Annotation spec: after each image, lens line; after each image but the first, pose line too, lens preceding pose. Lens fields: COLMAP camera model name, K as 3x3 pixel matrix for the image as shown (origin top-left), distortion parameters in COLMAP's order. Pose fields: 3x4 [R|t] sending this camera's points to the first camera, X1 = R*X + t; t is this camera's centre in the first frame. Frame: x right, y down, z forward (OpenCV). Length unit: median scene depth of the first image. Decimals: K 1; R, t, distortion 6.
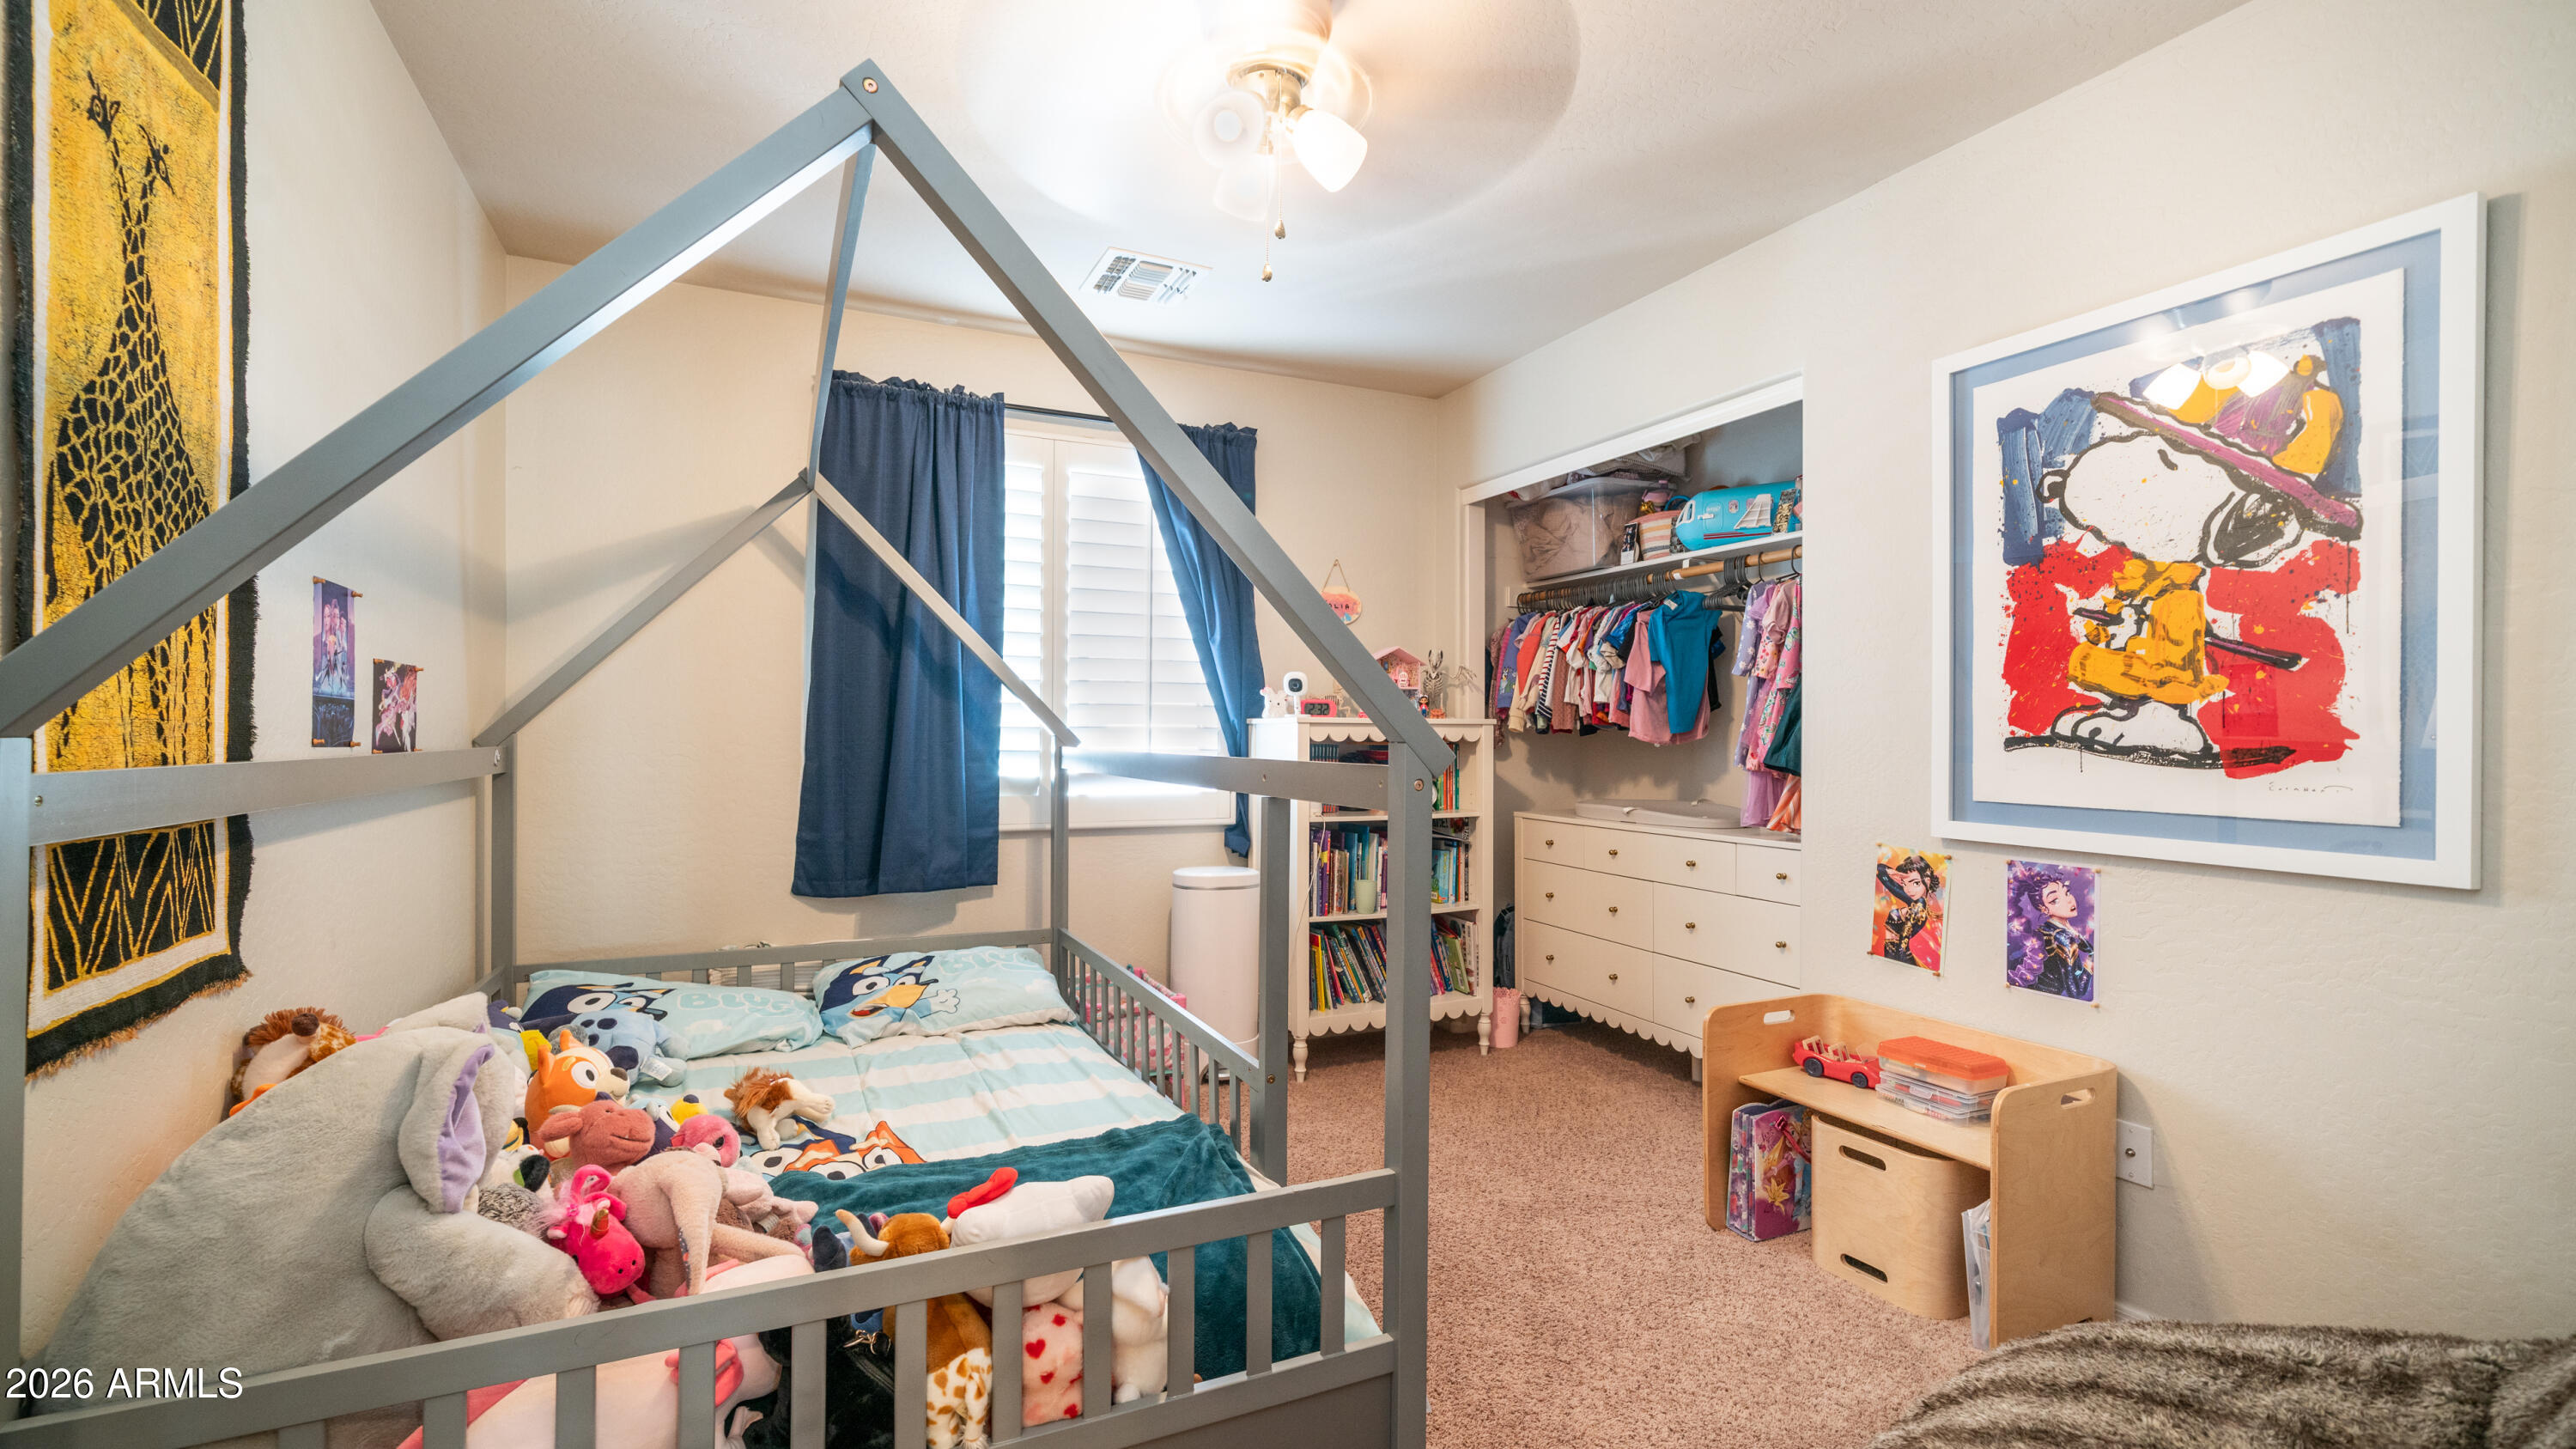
lens RADIAL K [[1117.1, 0, 1291.8], [0, 1117.1, 732.3], [0, 0, 1]] dist [-0.003741, -0.000117]
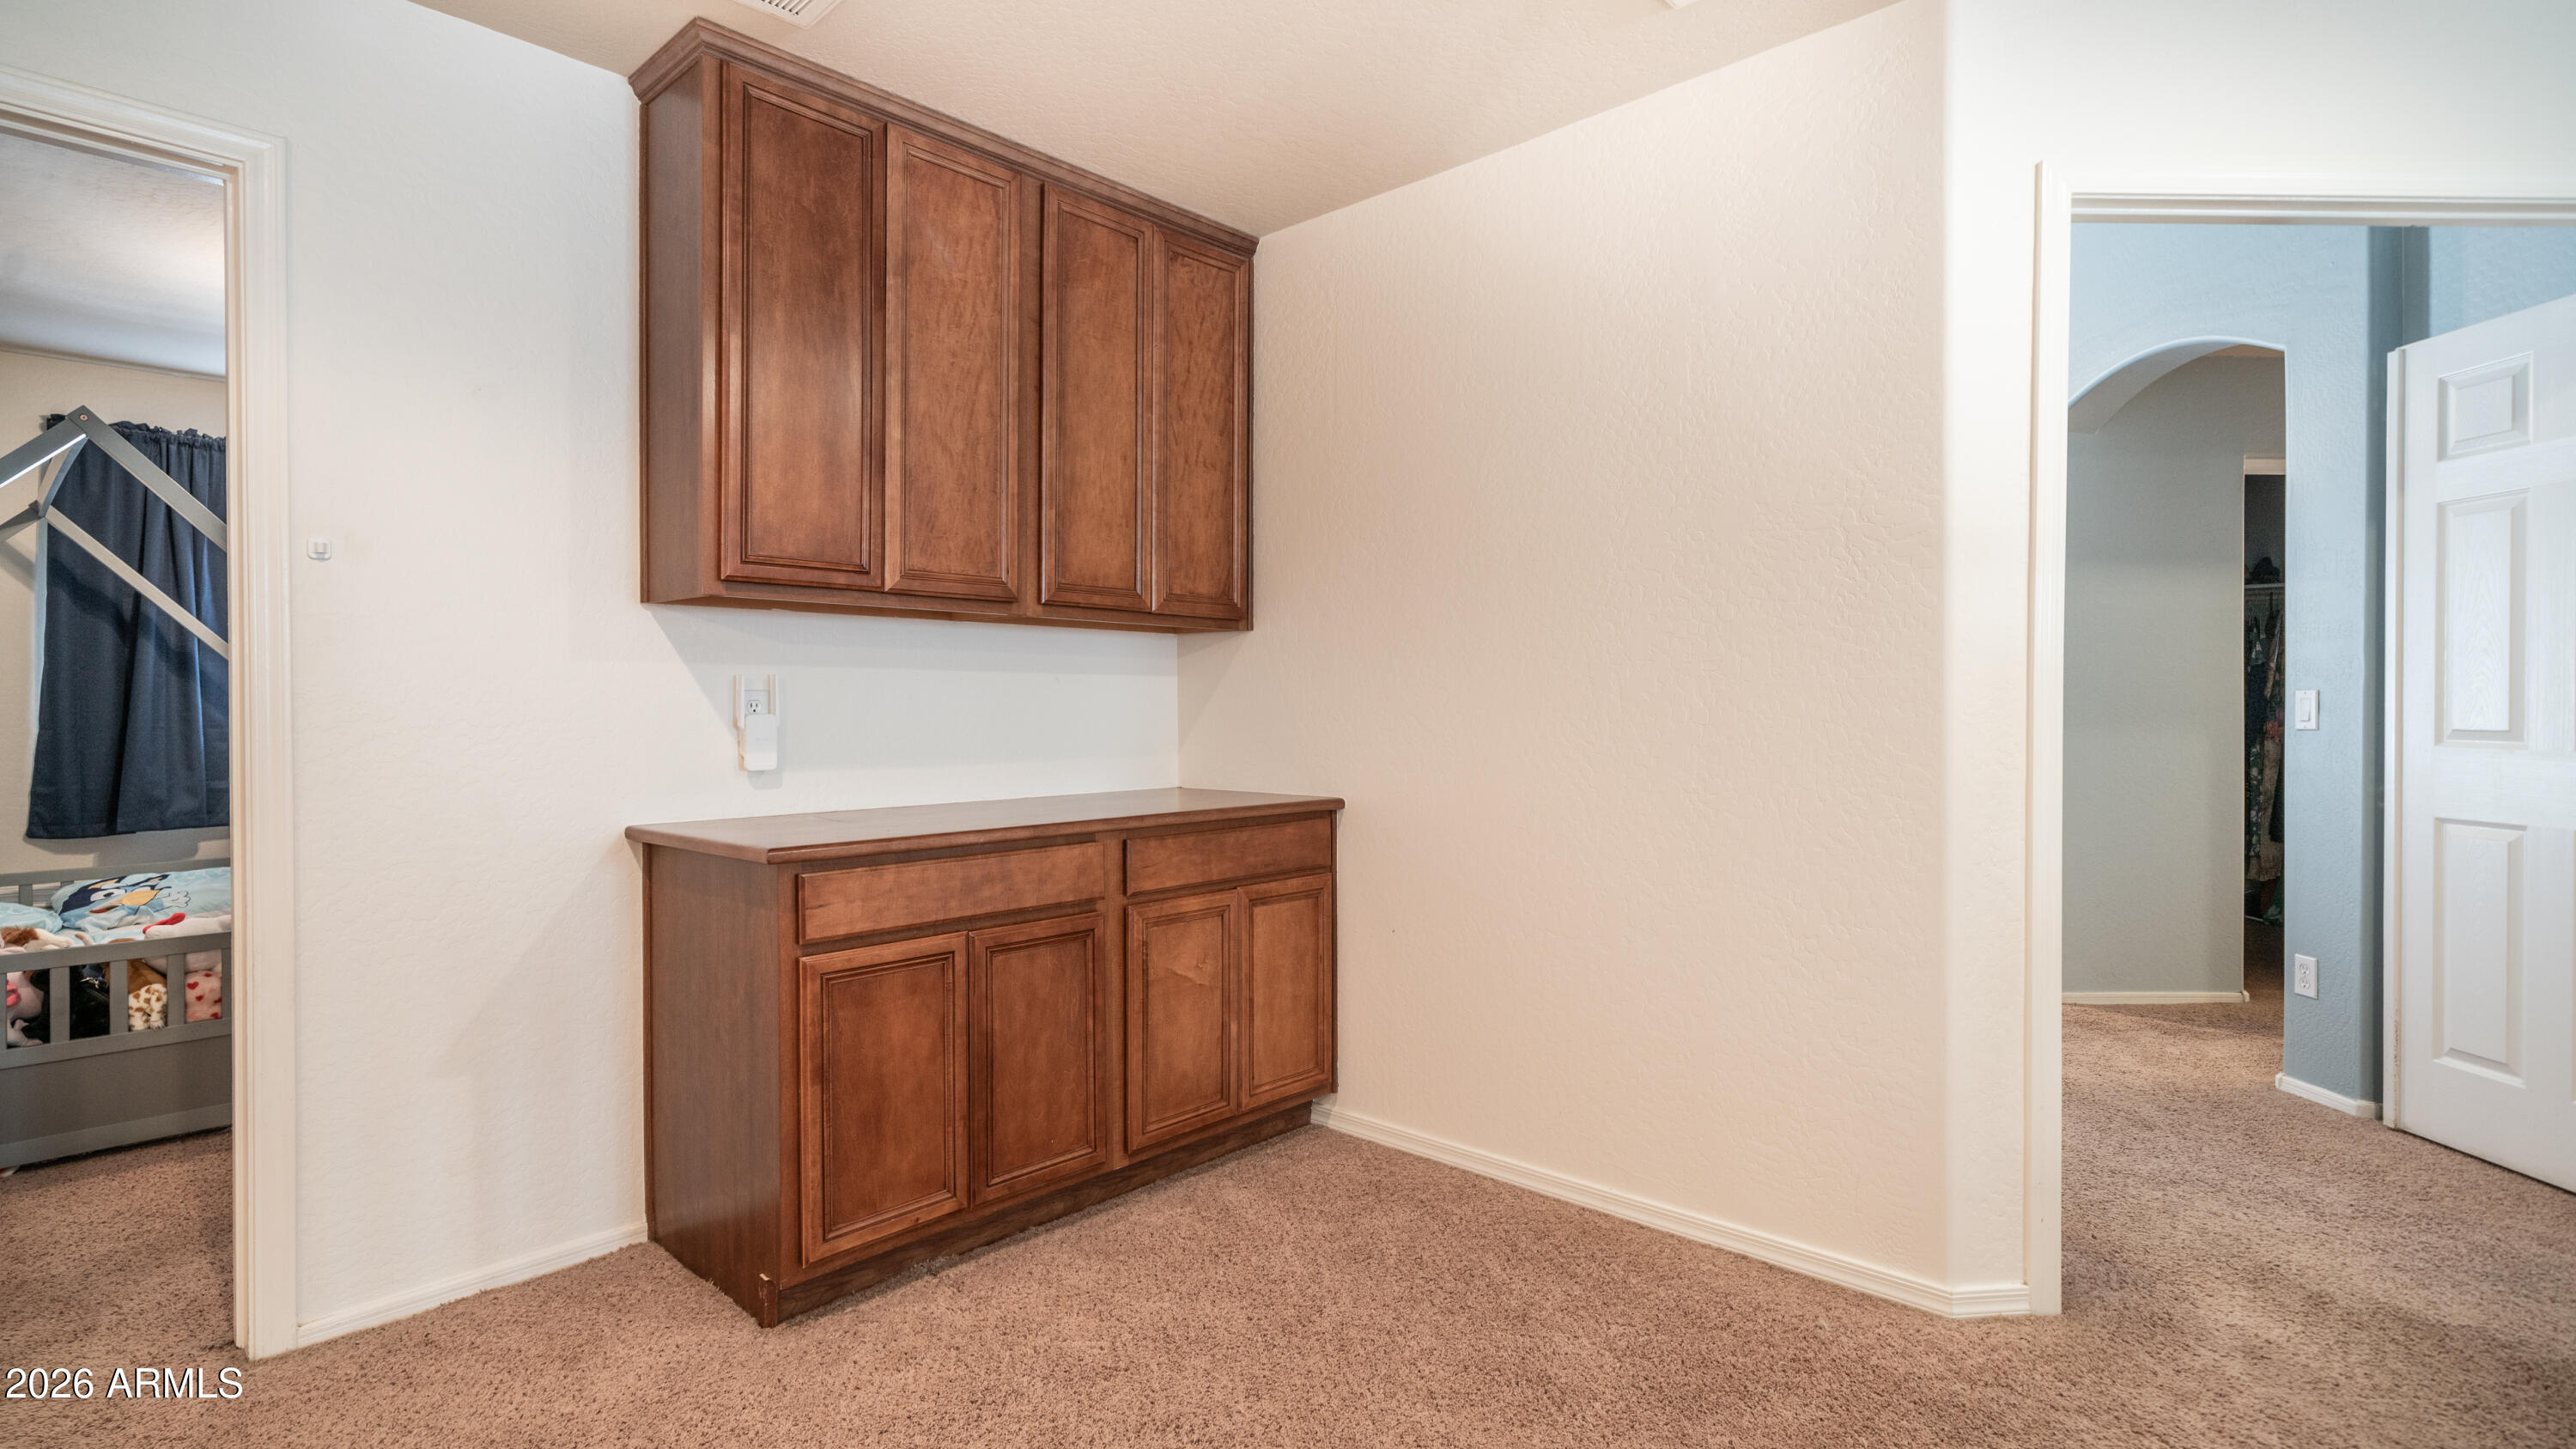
lens RADIAL K [[1244.7, 0, 1283.4], [0, 1244.7, 713.4], [0, 0, 1]] dist [0.003665, 0.000639]
pose [[0.927665, -0.010631, 0.373263, 0.358242], [0.005169, 0.999864, 0.015631, -0.006727], [-0.373379, -0.012571, 0.927594, -0.875954]]
